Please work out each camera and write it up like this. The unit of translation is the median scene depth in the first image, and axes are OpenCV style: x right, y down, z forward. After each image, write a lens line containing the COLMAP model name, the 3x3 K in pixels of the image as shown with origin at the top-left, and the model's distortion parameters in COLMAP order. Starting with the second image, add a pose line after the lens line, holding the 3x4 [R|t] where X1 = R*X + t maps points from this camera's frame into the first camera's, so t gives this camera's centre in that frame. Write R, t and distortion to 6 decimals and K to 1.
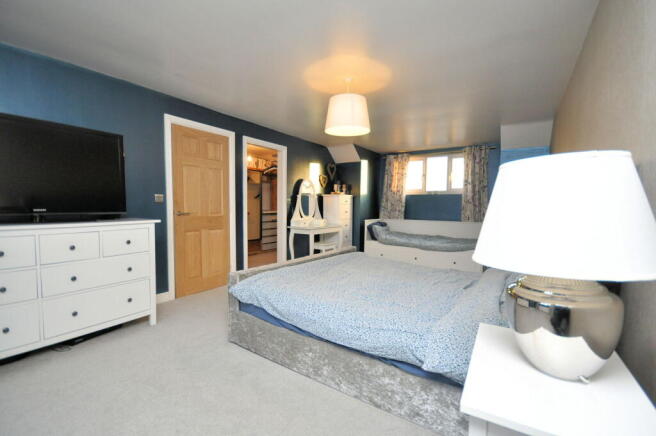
lens RADIAL K [[284.3, 0, 327.8], [0, 284.3, 220.0], [0, 0, 1]] dist [-0.010059, -0.005370]
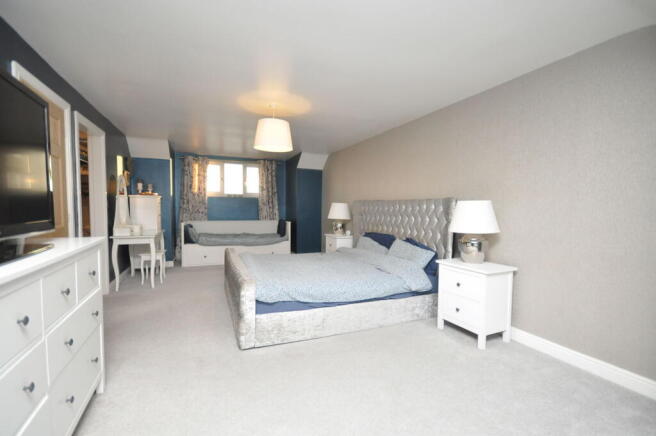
lens RADIAL K [[284.3, 0, 325.4], [0, 284.3, 218.1], [0, 0, 1]] dist [-0.010059, -0.005370]
pose [[0.548714, -0.038986, 0.835100, -0.409281], [0.039037, 0.999017, 0.020988, -0.018454], [-0.835098, 0.021083, 0.549697, 0.086867]]
